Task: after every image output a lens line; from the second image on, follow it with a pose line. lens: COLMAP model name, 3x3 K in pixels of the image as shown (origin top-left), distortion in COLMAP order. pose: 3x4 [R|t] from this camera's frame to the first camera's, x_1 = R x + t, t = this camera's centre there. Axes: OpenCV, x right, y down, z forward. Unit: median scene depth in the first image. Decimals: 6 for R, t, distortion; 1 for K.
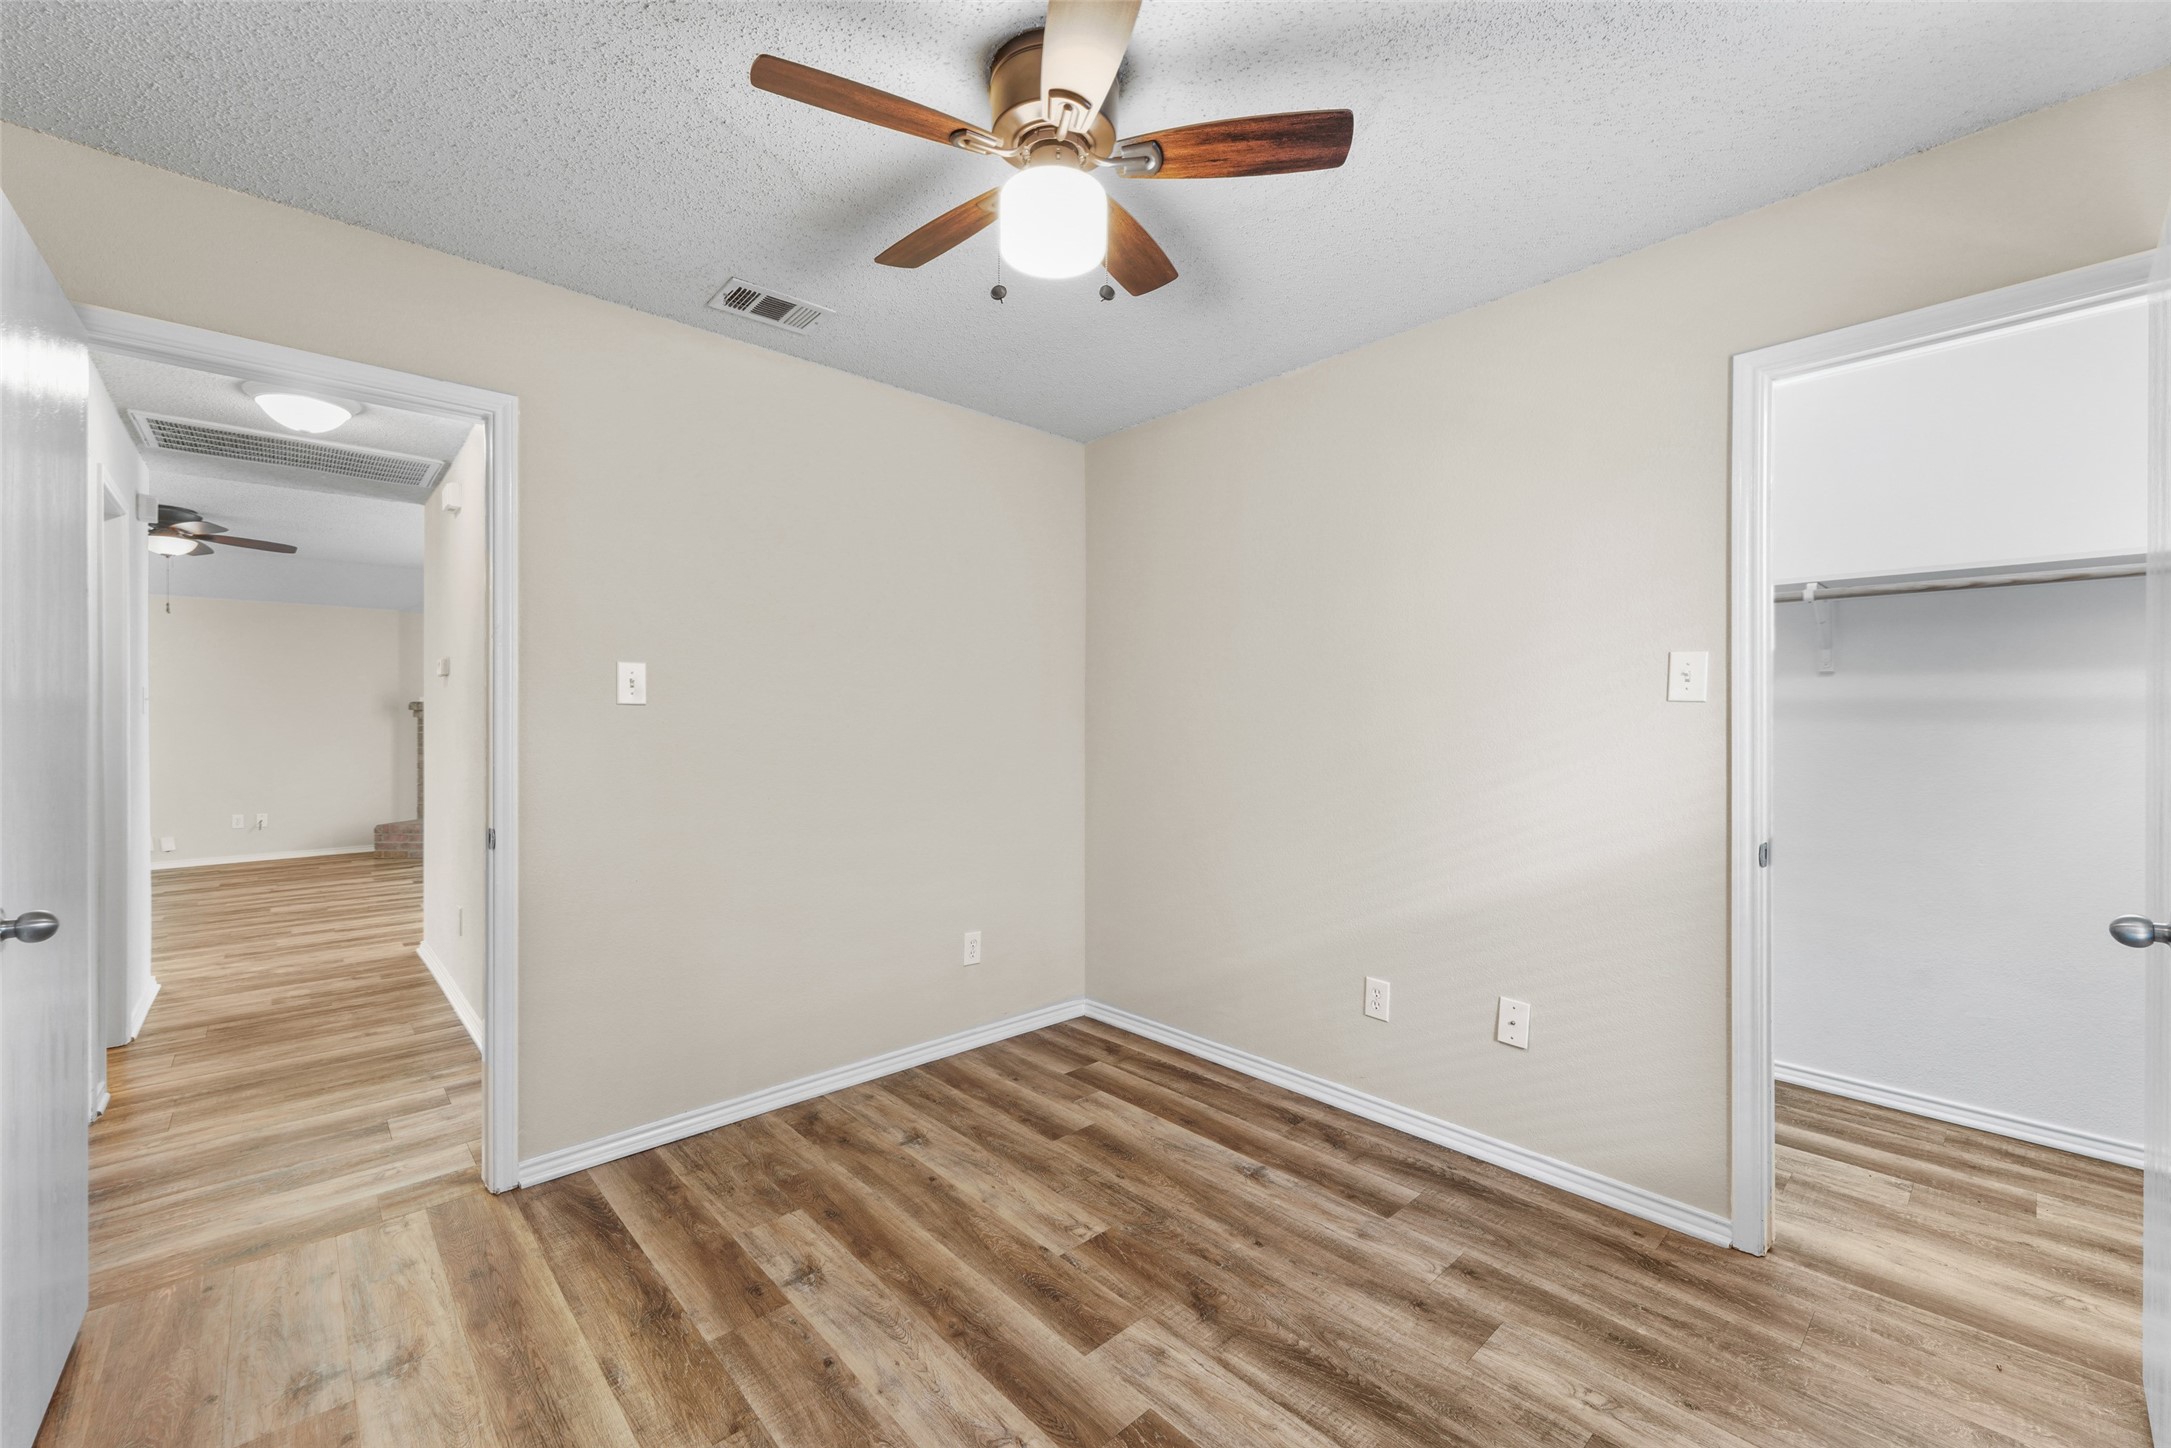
lens RADIAL K [[863.6, 0, 1066.3], [0, 863.6, 726.3], [0, 0, 1]] dist [0.014492, -0.003991]
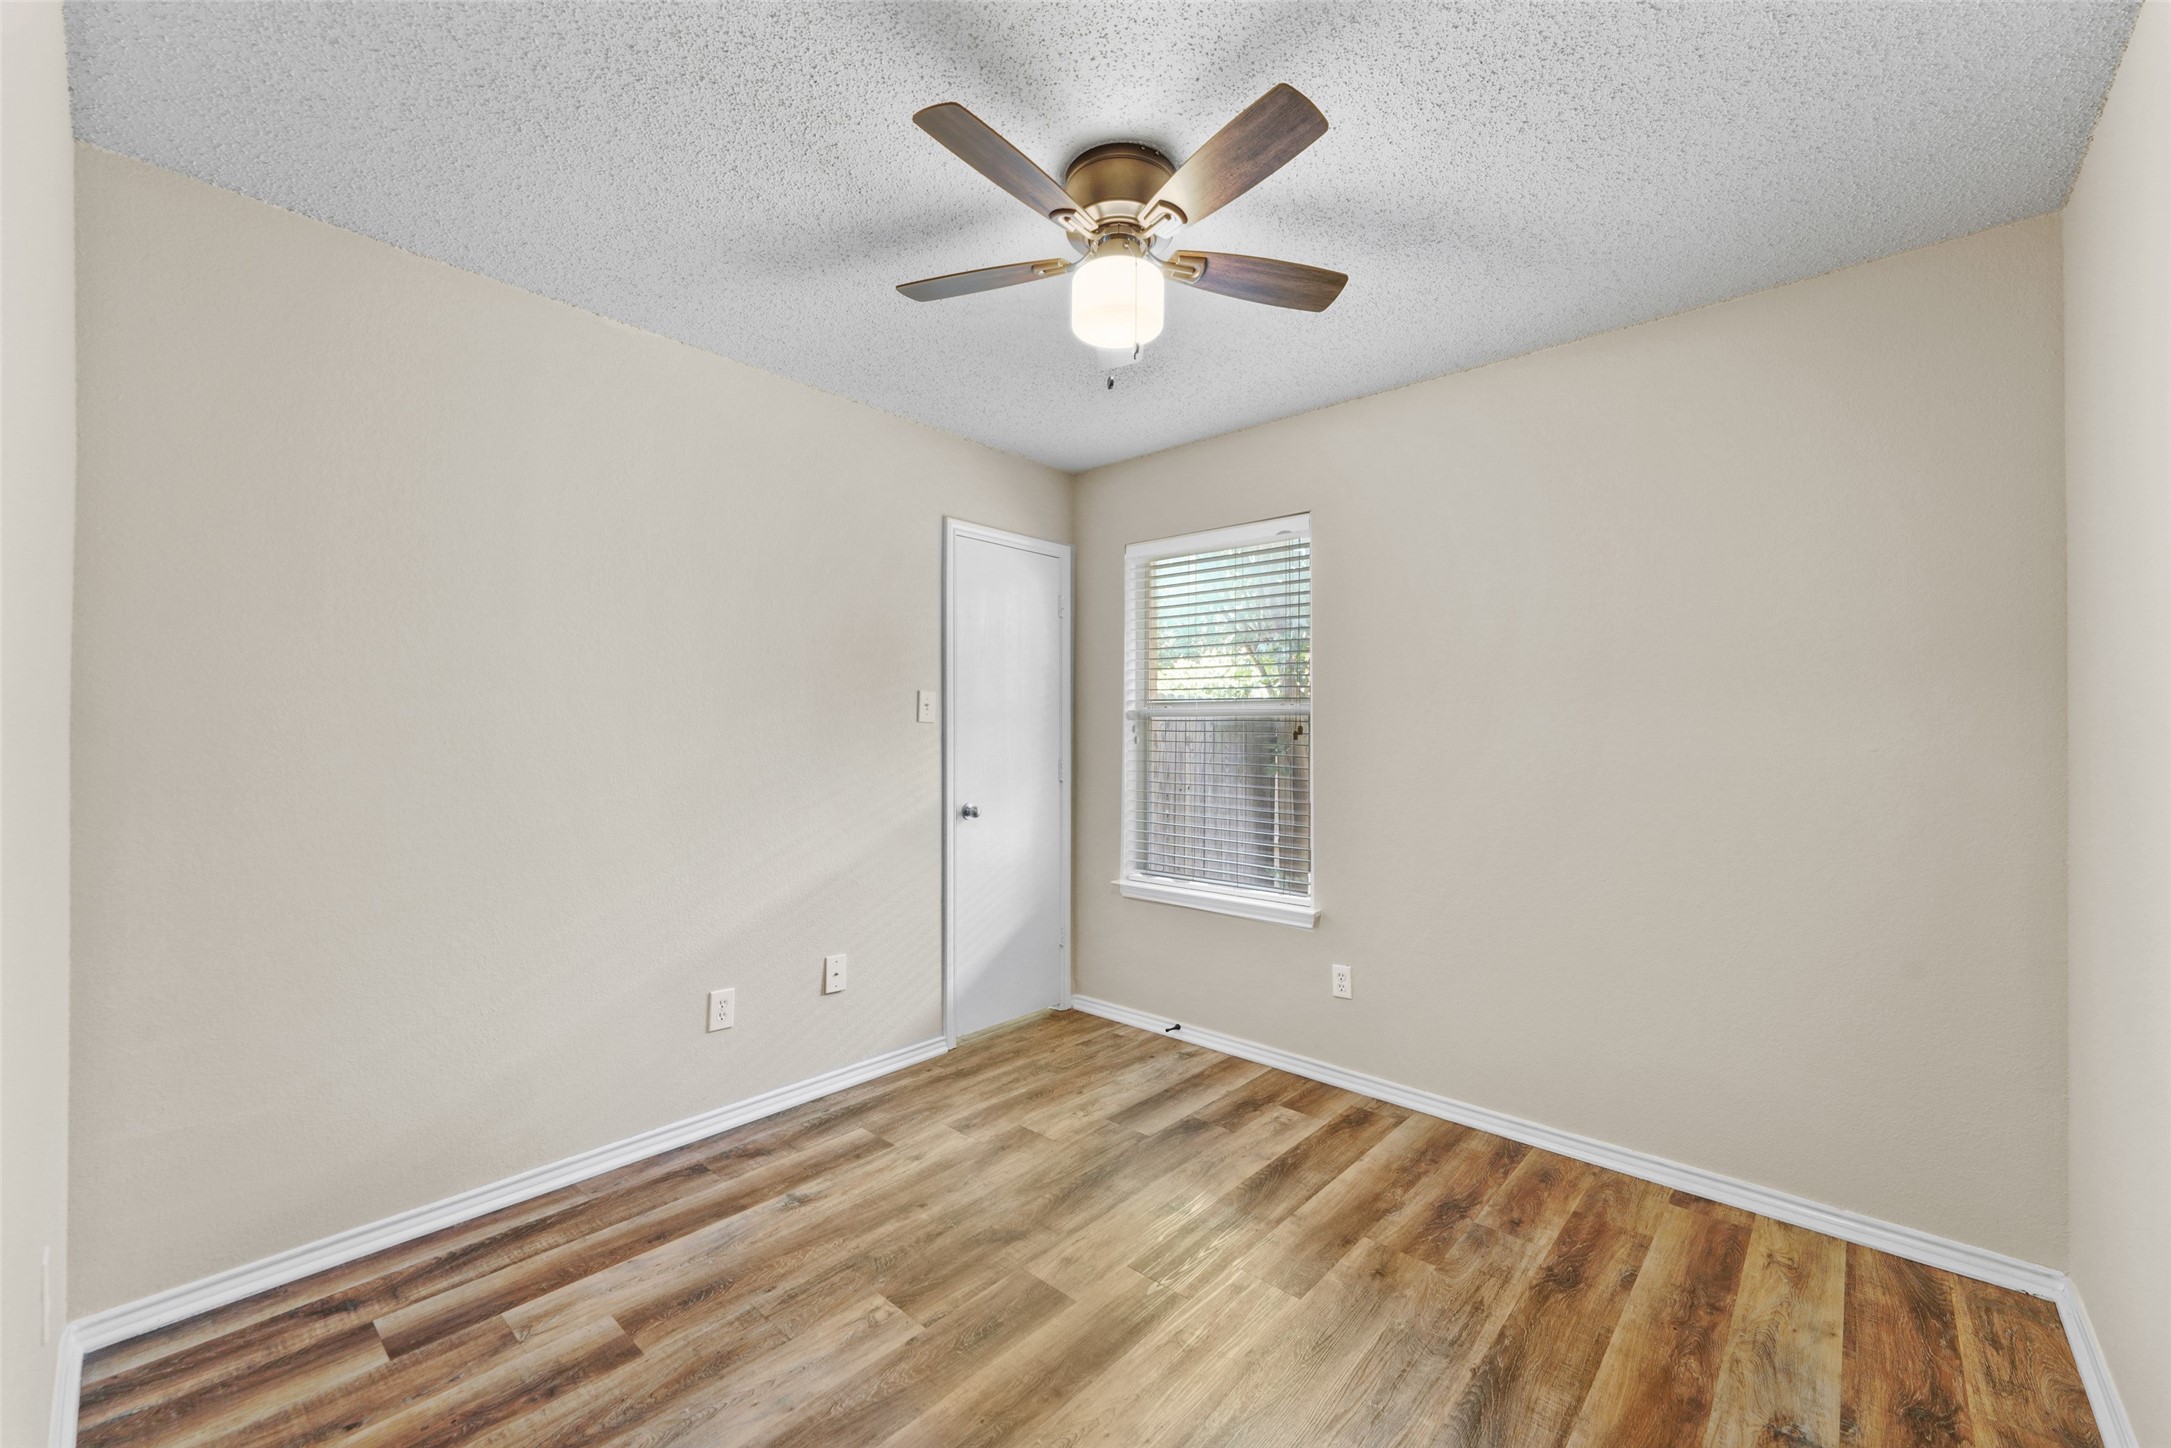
lens RADIAL K [[863.6, 0, 1066.6], [0, 863.6, 728.4], [0, 0, 1]] dist [0.014492, -0.003991]
pose [[-0.085570, 0.006569, 0.996311, -0.808174], [-0.001244, 0.999977, -0.006700, -0.007644], [-0.996331, -0.001813, -0.085560, 0.812798]]
